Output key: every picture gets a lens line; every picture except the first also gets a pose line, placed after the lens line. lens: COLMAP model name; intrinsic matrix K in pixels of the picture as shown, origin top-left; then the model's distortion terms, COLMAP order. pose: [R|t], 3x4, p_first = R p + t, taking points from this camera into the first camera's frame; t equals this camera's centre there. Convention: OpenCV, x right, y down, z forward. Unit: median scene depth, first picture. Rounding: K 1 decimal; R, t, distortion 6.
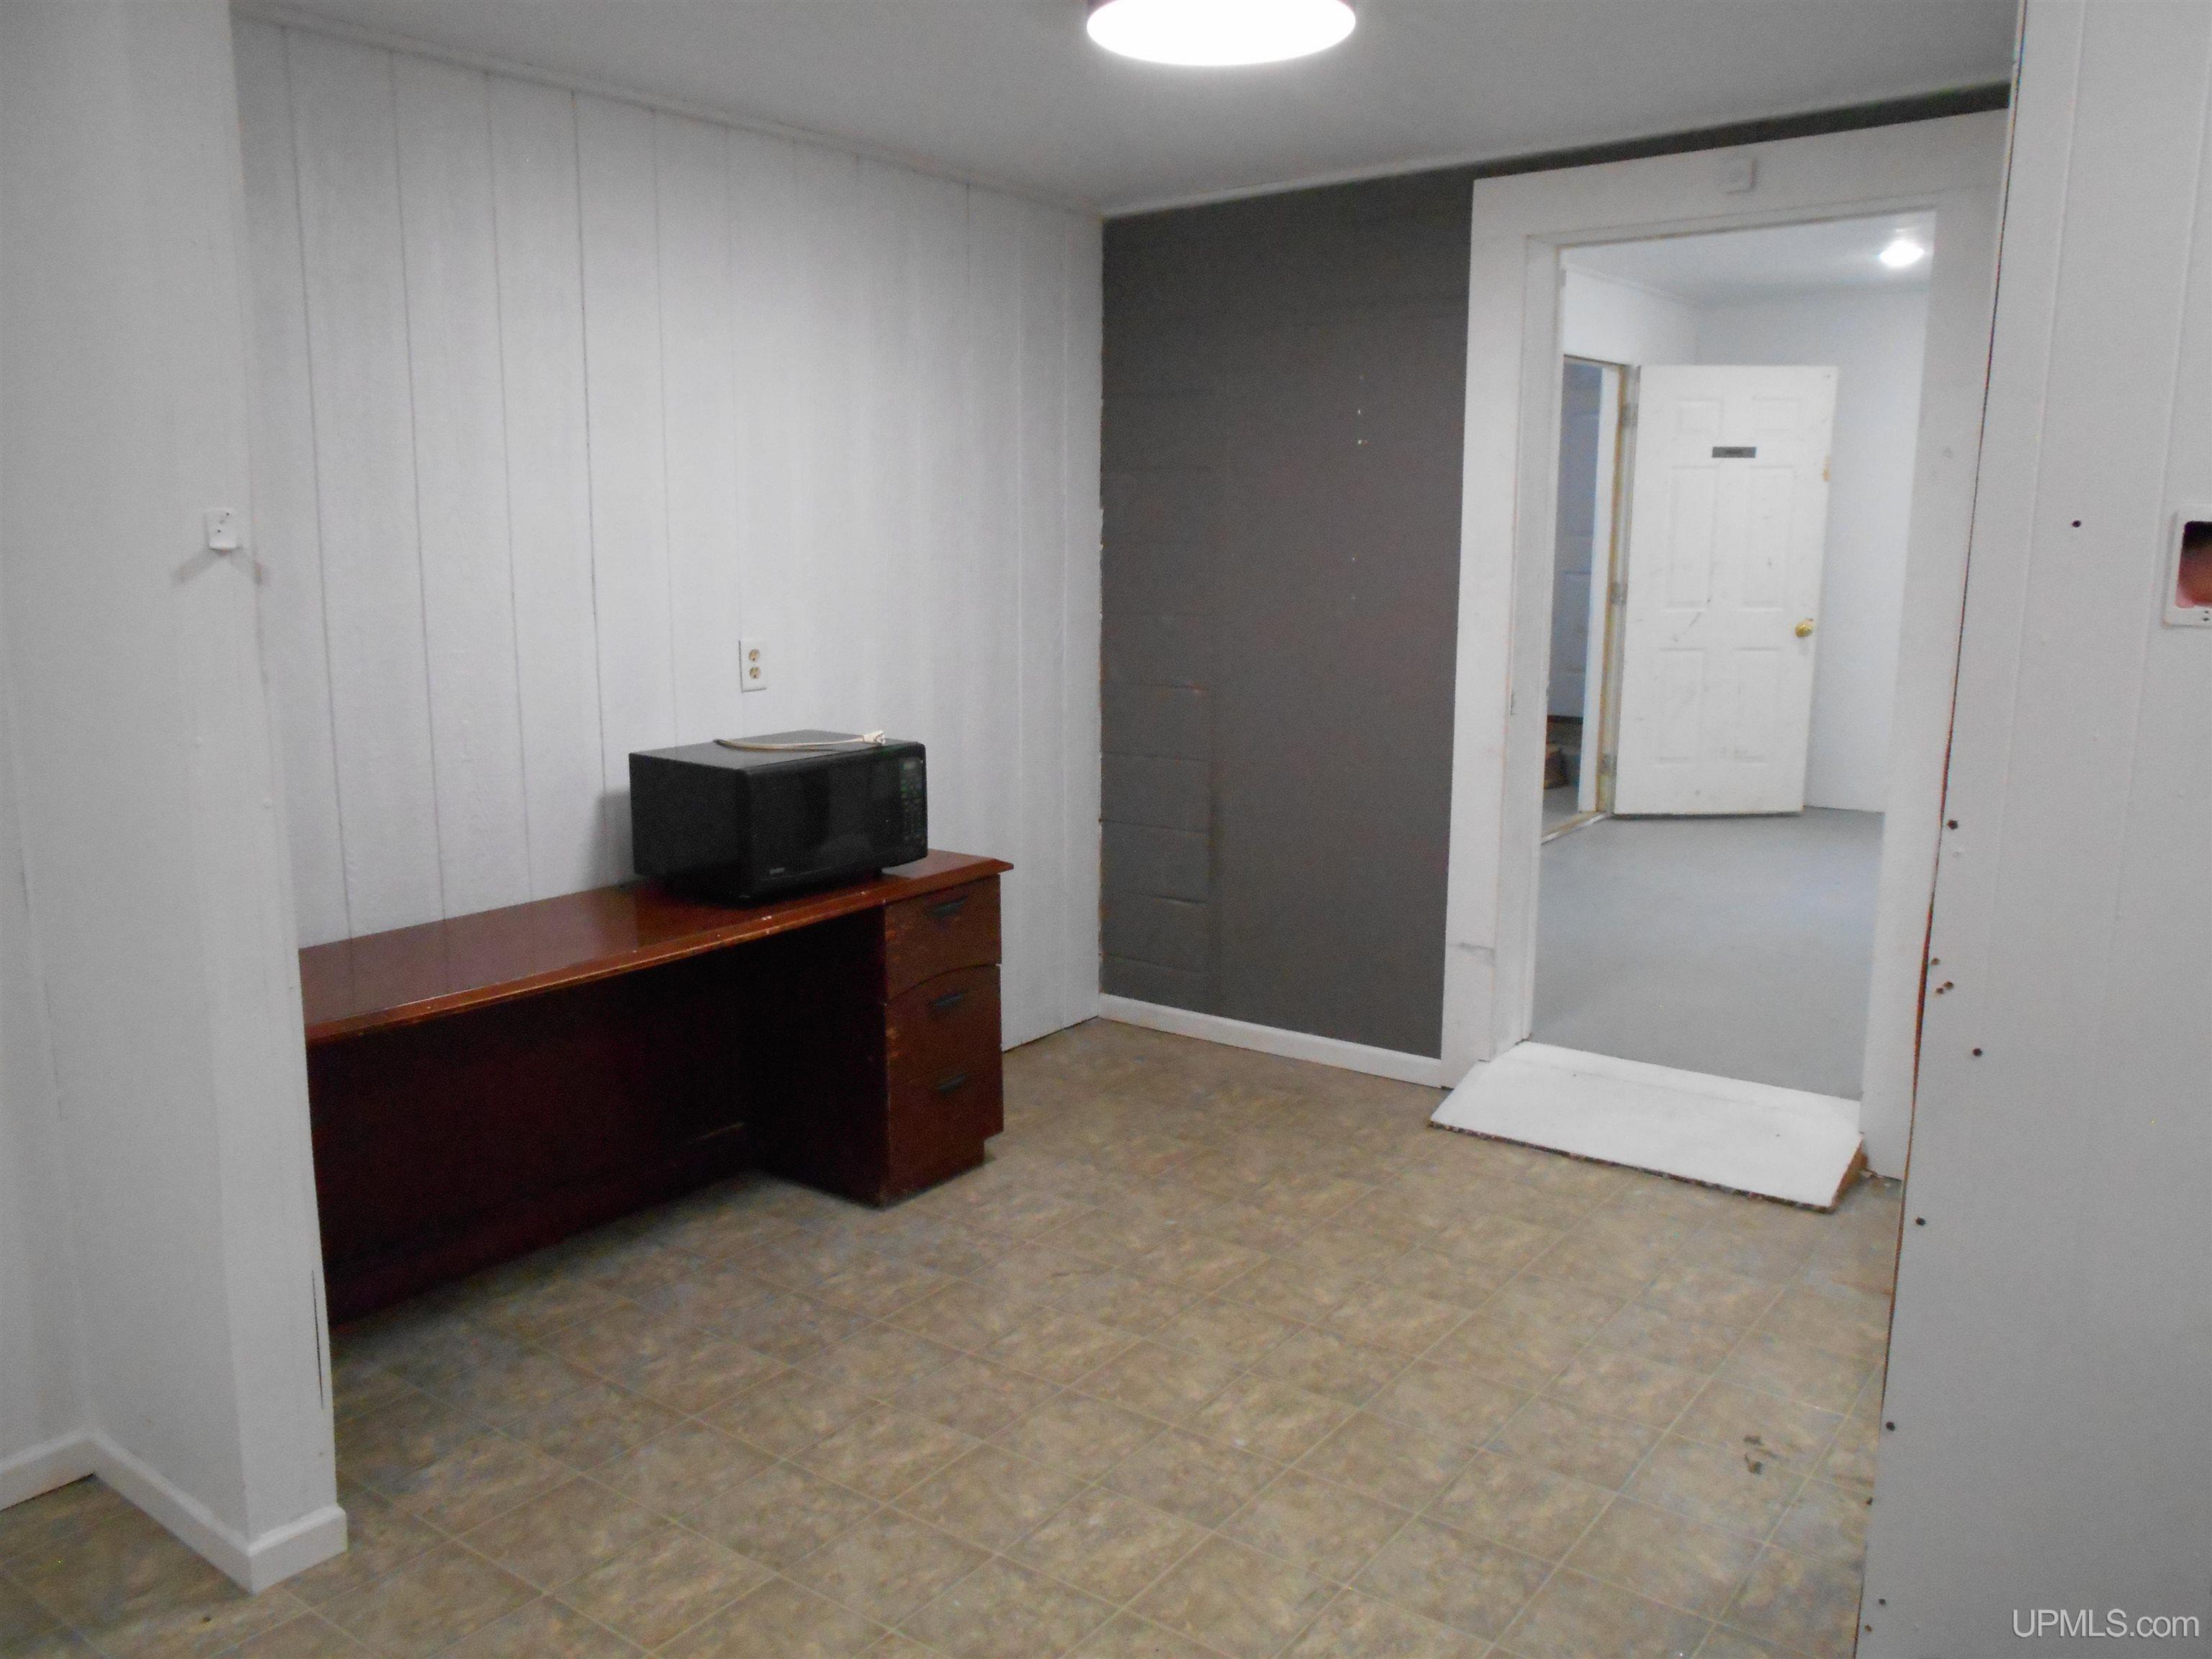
lens RADIAL K [[1698.2, 0, 1086.6], [0, 1698.2, 854.7], [0, 0, 1]] dist [-0.062525, 0.066866]
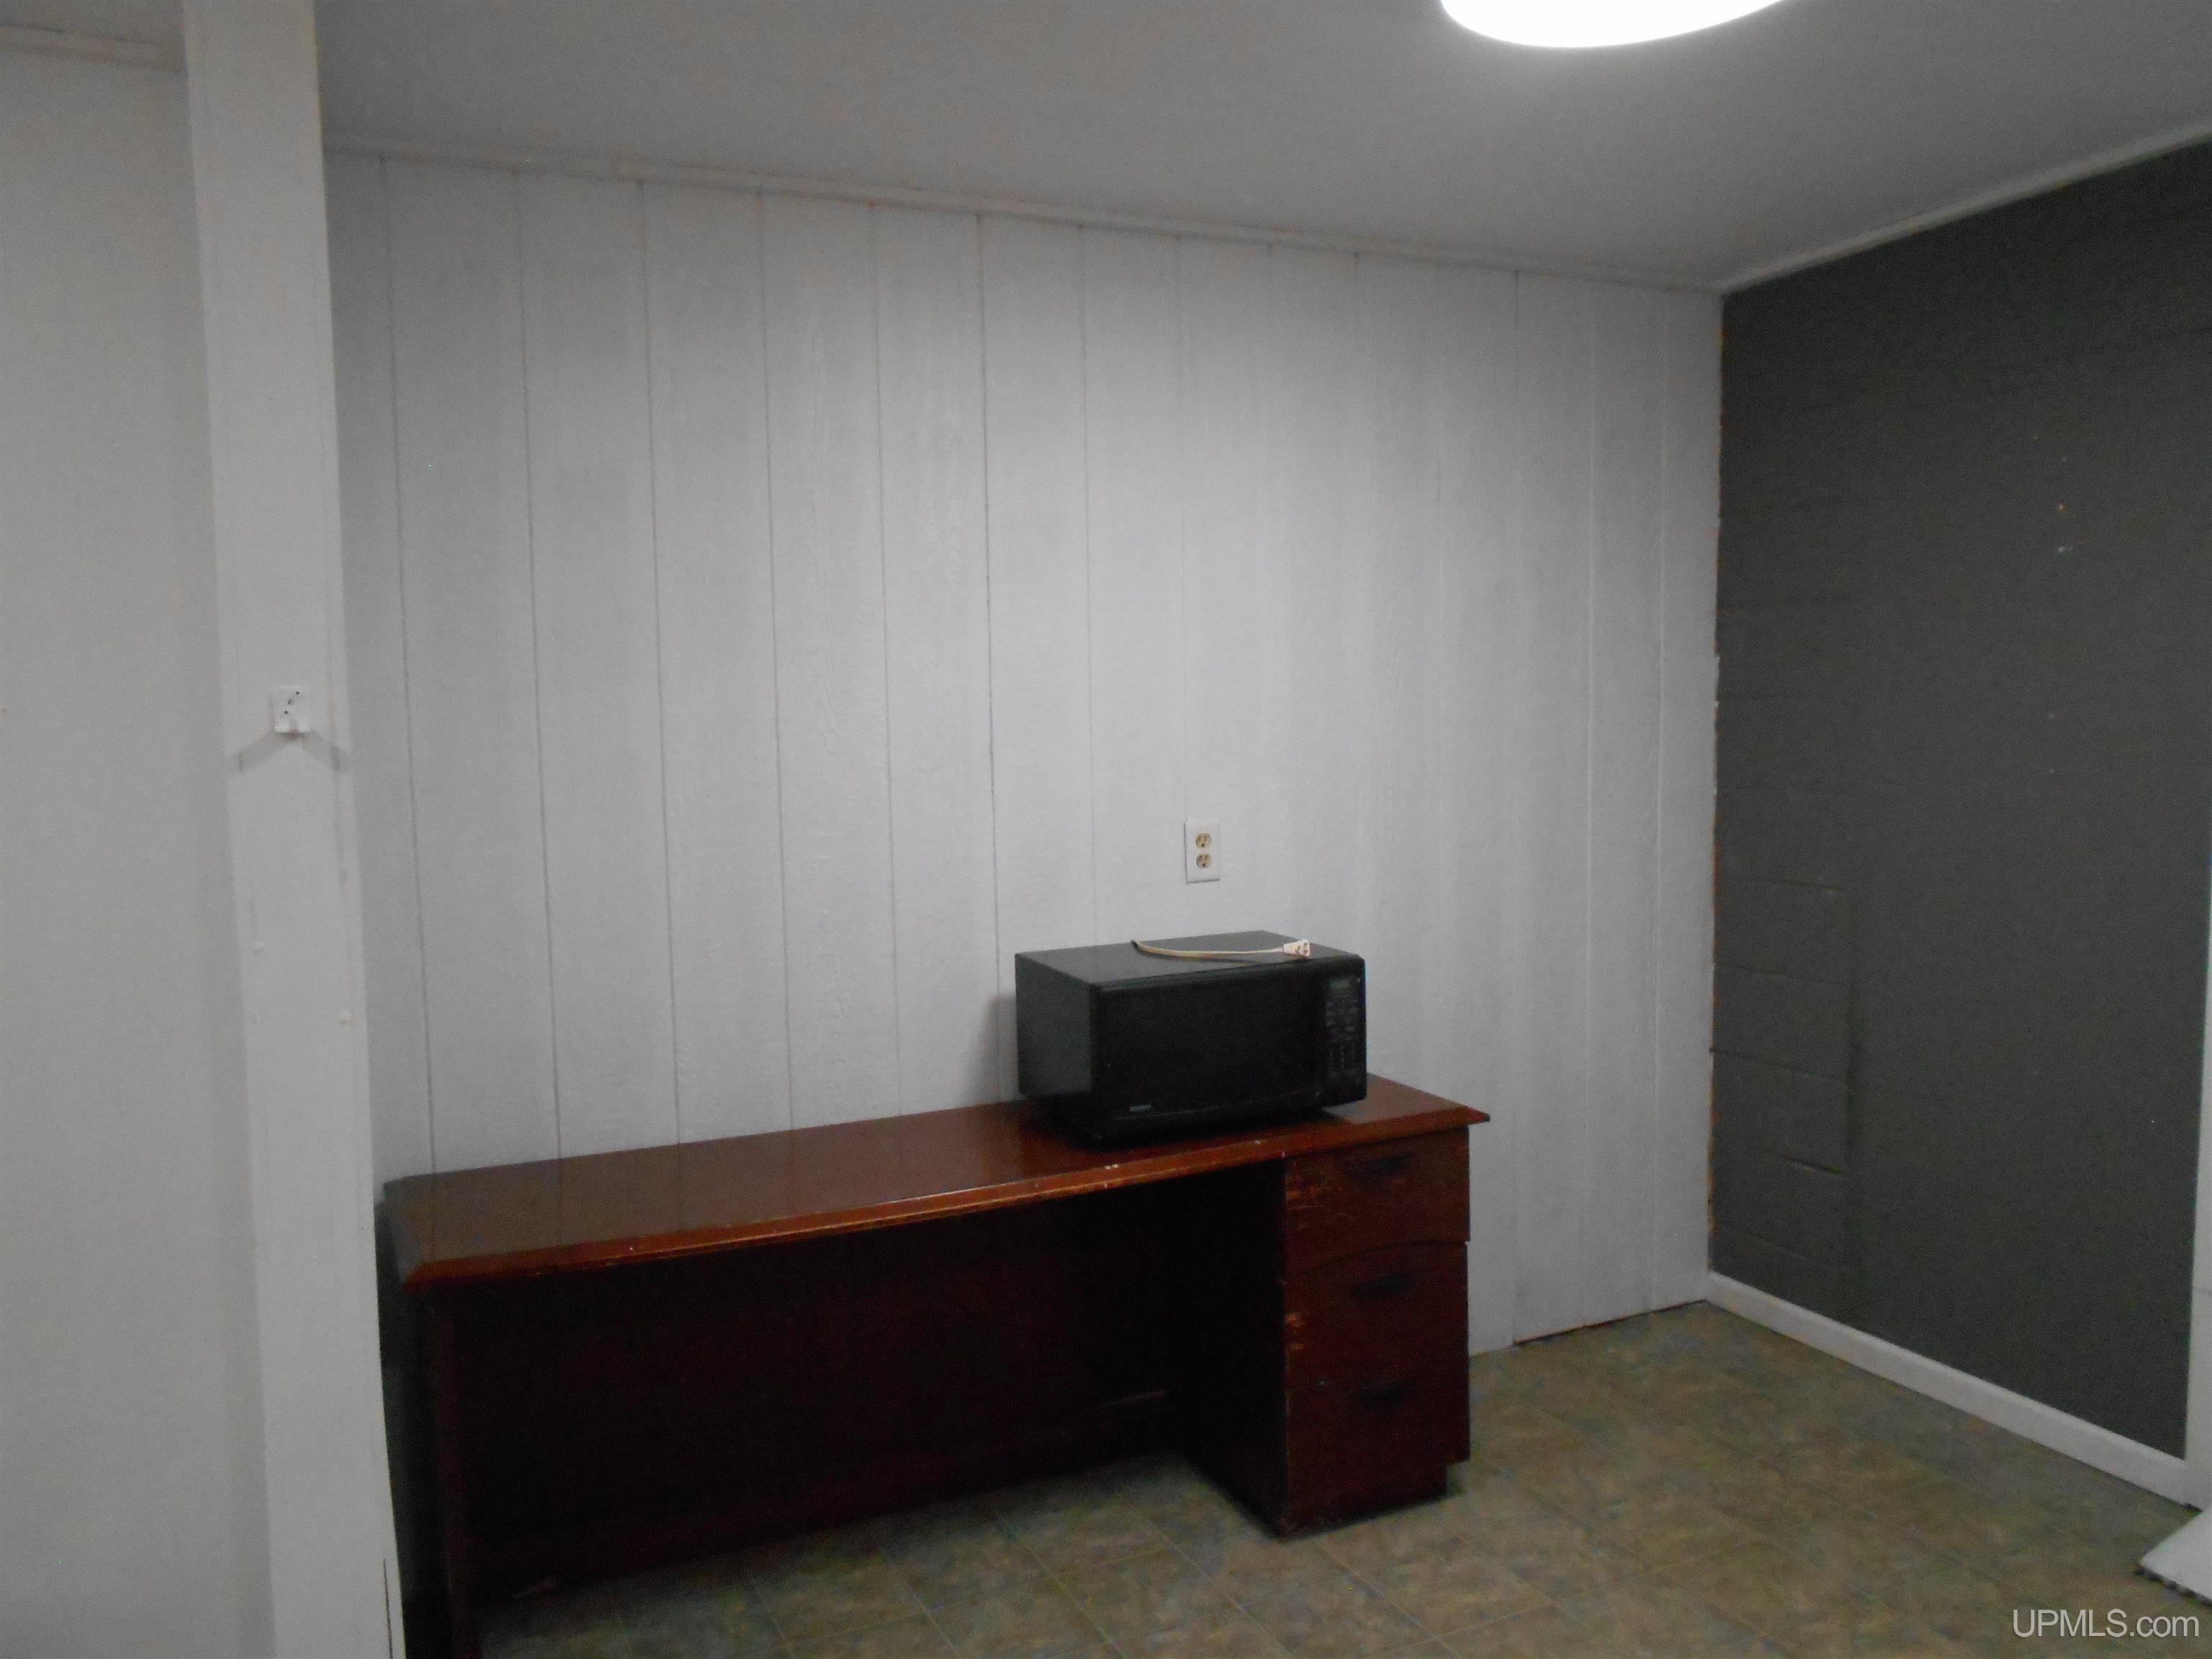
lens RADIAL K [[1718.0, 0, 1111.6], [0, 1718.0, 870.3], [0, 0, 1]] dist [-0.028901, 0.069688]
pose [[0.882876, 0.023712, -0.469007, 0.169867], [-0.062980, 0.995681, -0.068217, -0.041410], [0.465364, 0.089765, 0.880556, 0.221082]]
